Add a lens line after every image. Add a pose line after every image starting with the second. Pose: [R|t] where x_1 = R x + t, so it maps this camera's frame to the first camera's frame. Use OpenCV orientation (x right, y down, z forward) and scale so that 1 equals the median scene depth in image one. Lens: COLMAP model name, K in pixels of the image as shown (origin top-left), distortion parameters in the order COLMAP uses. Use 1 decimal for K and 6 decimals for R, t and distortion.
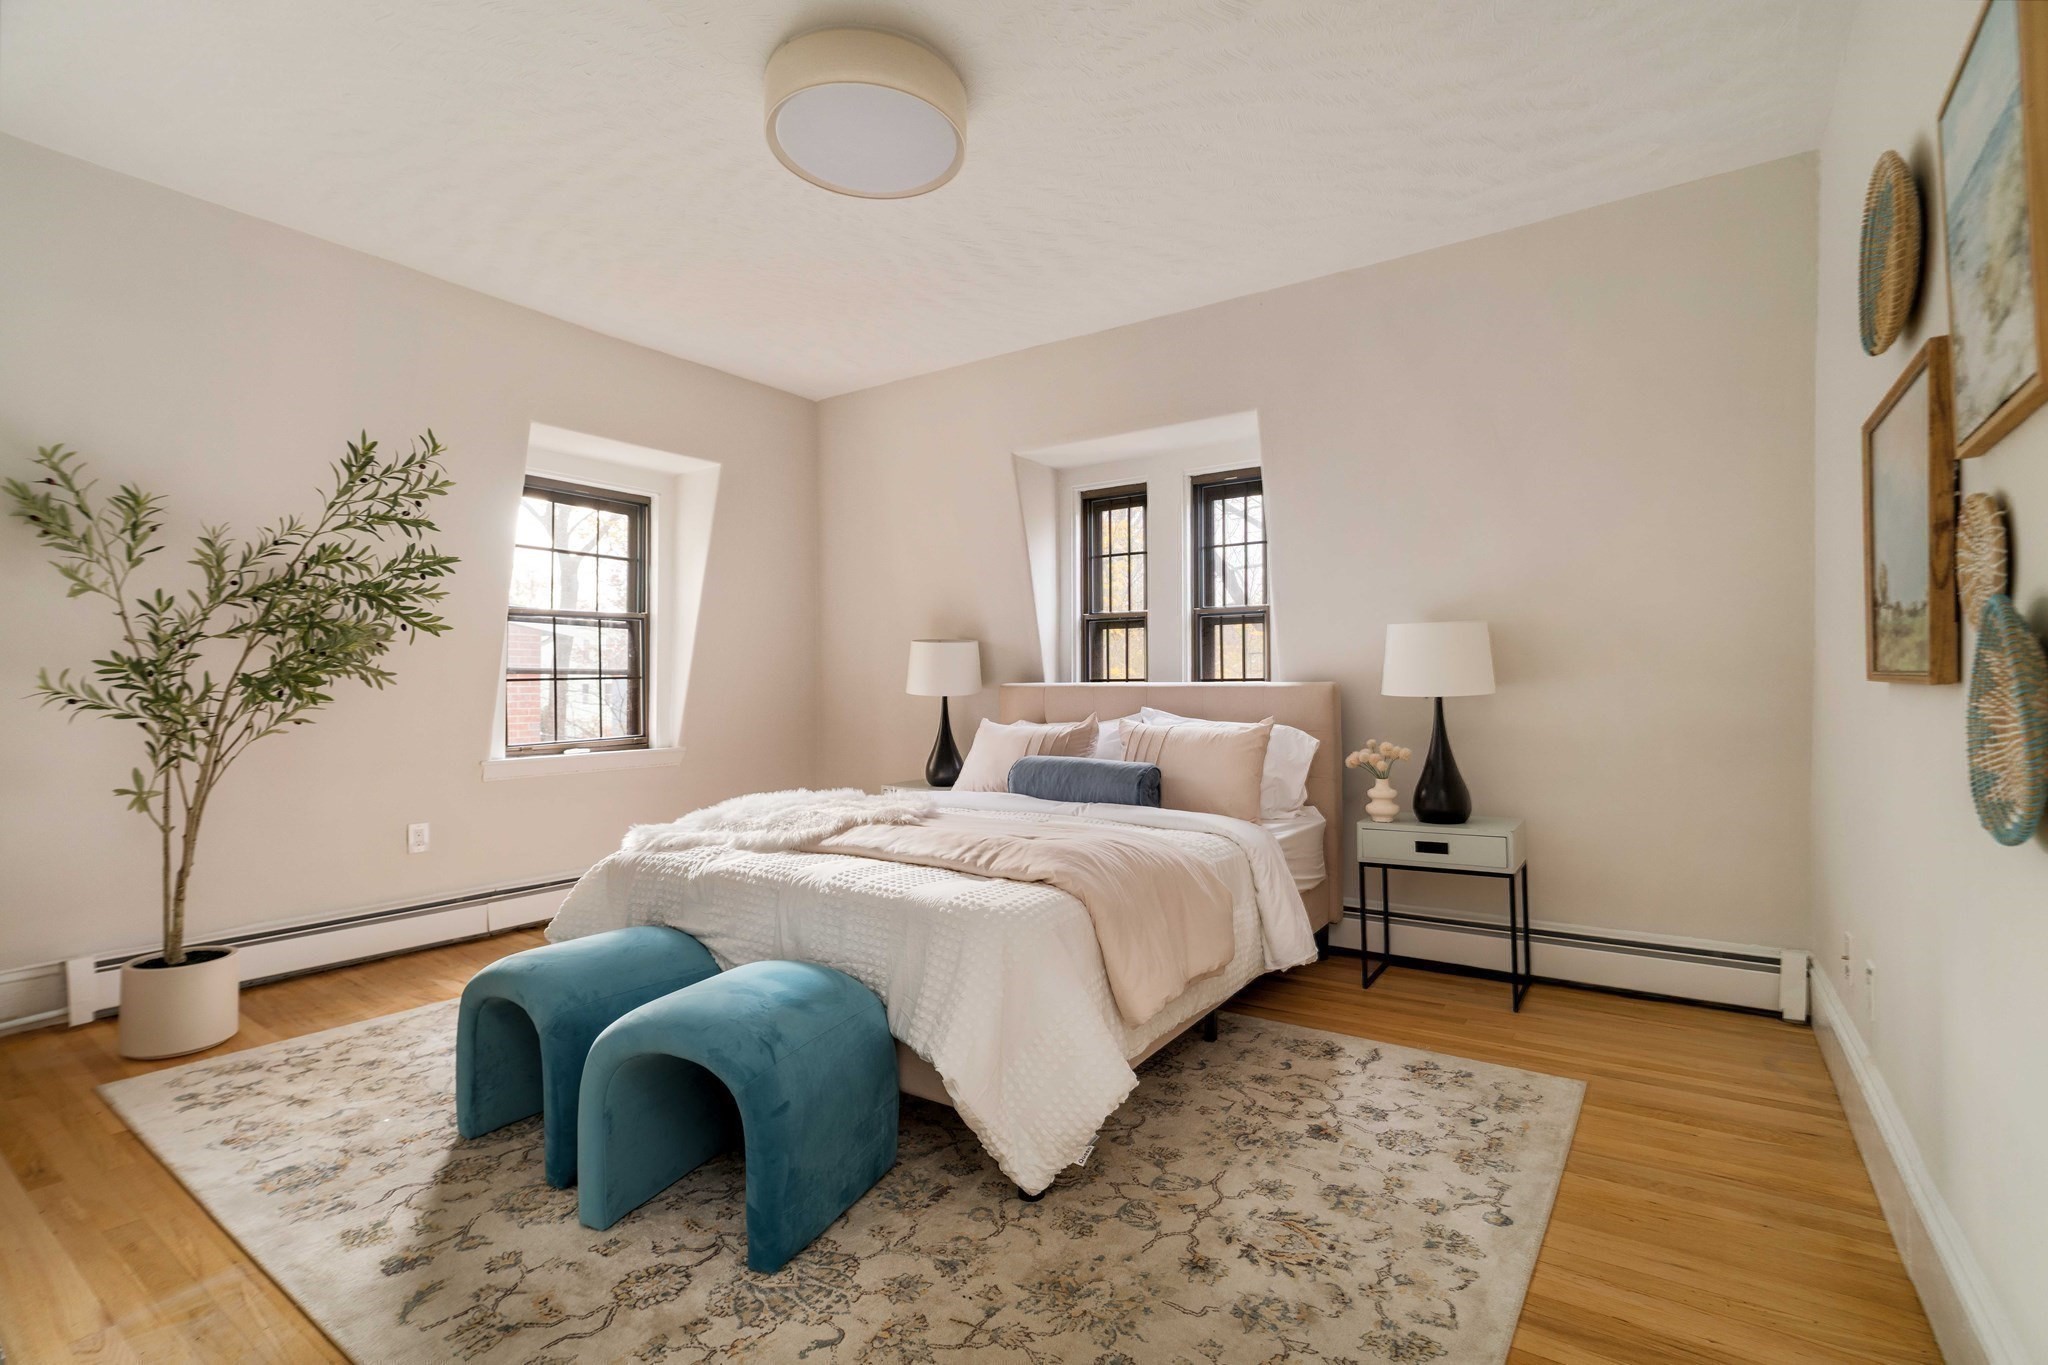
lens RADIAL K [[938.9, 0, 1037.0], [0, 938.9, 678.1], [0, 0, 1]] dist [-0.004173, -0.000260]
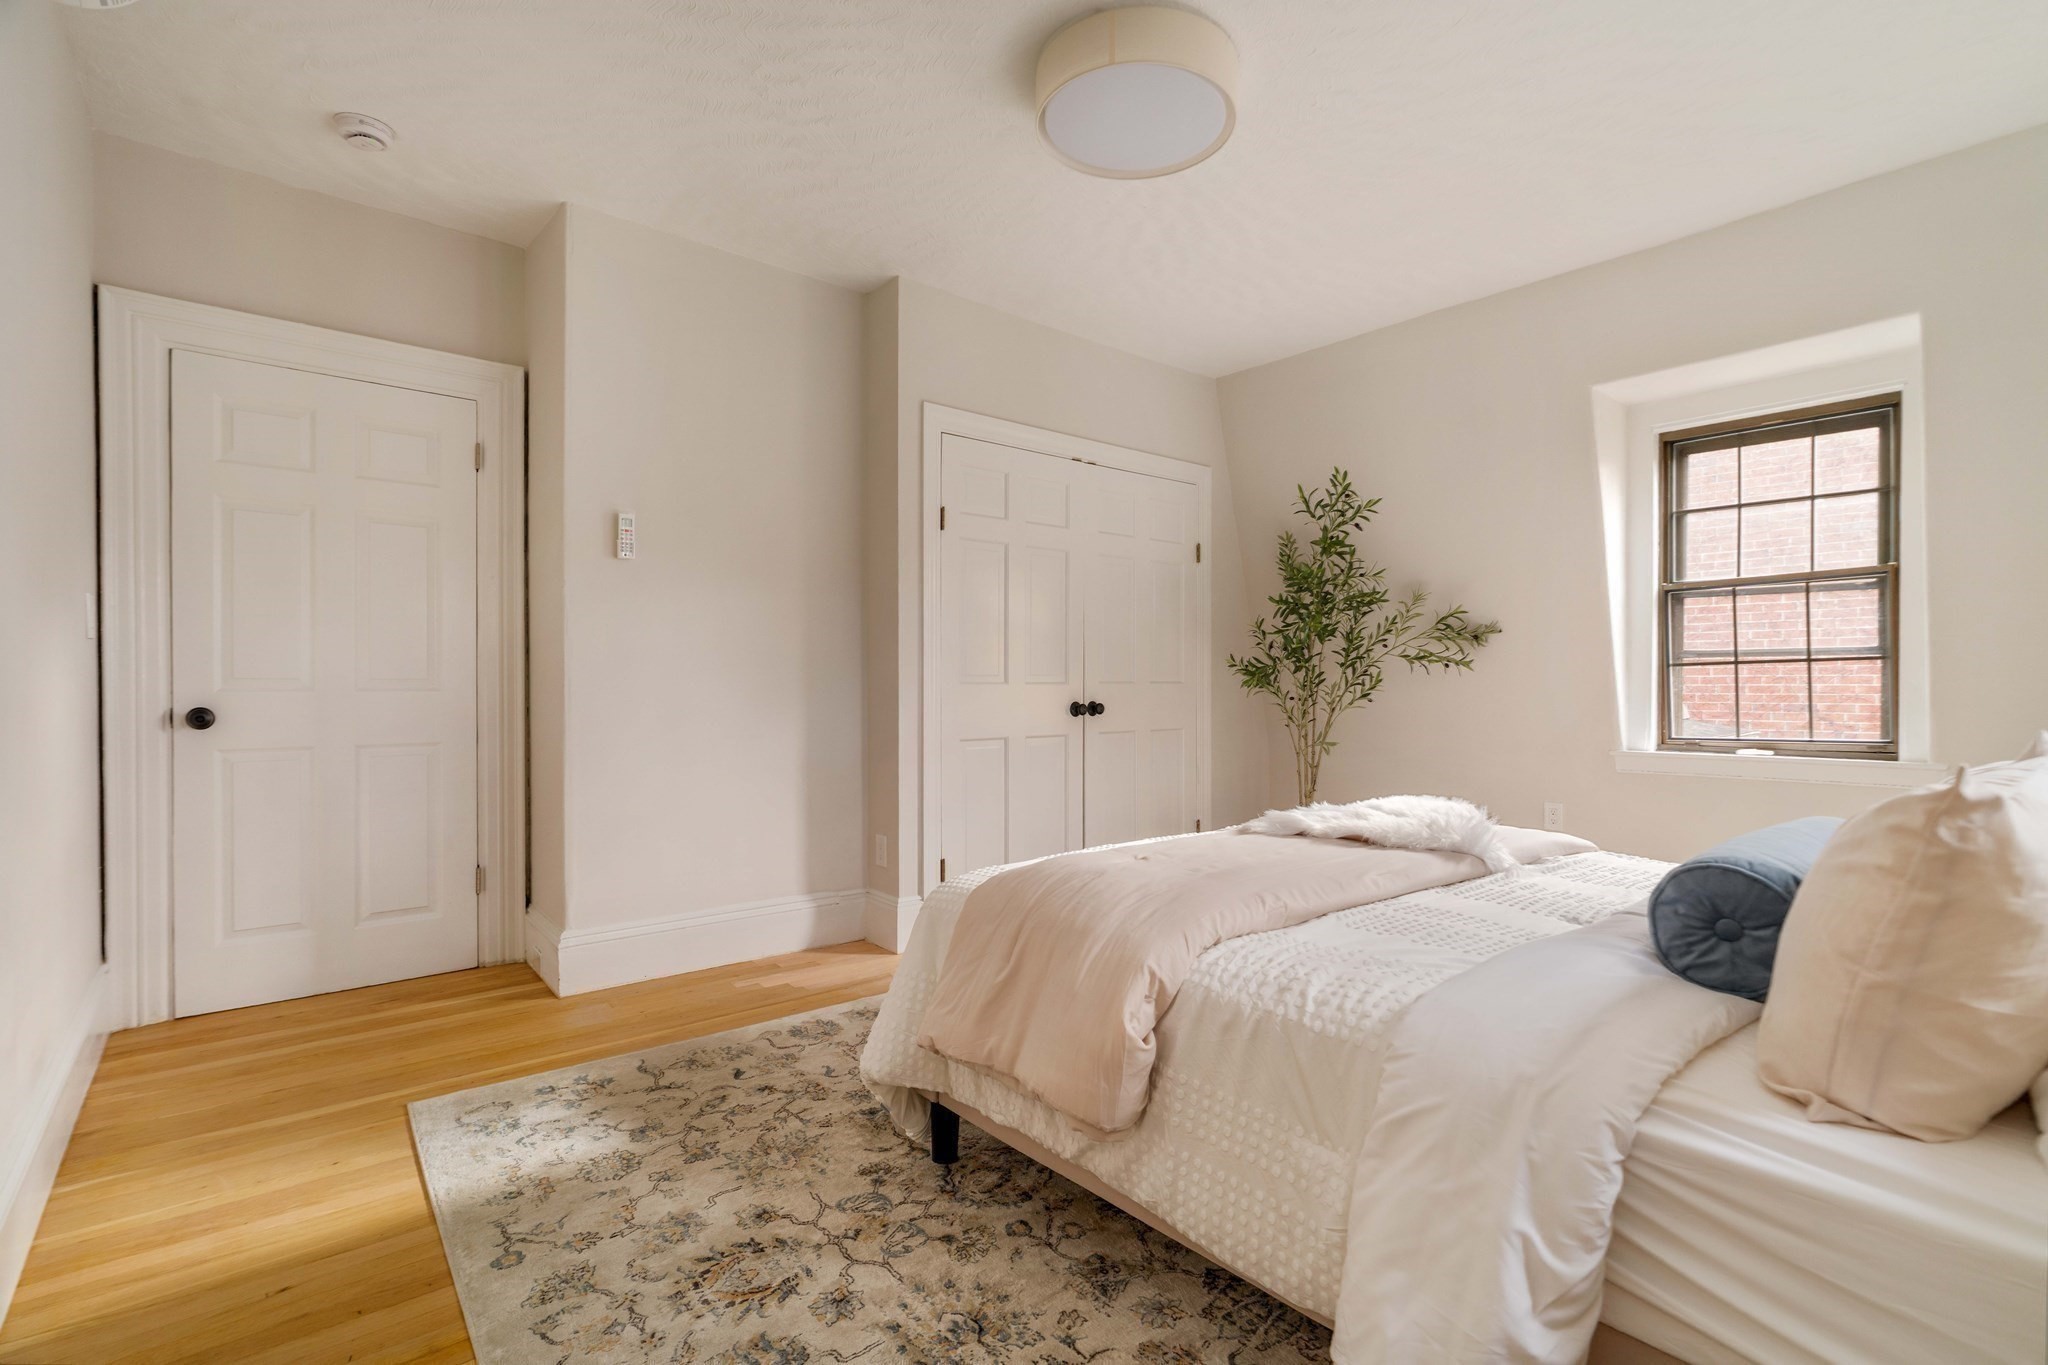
lens RADIAL K [[938.9, 0, 1037.0], [0, 938.9, 678.1], [0, 0, 1]] dist [-0.004173, -0.000260]
pose [[-0.262261, 0.001467, -0.964996, 0.560562], [0.011460, 0.999933, -0.001594, 0.011880], [0.964929, -0.011477, -0.262260, 0.795001]]
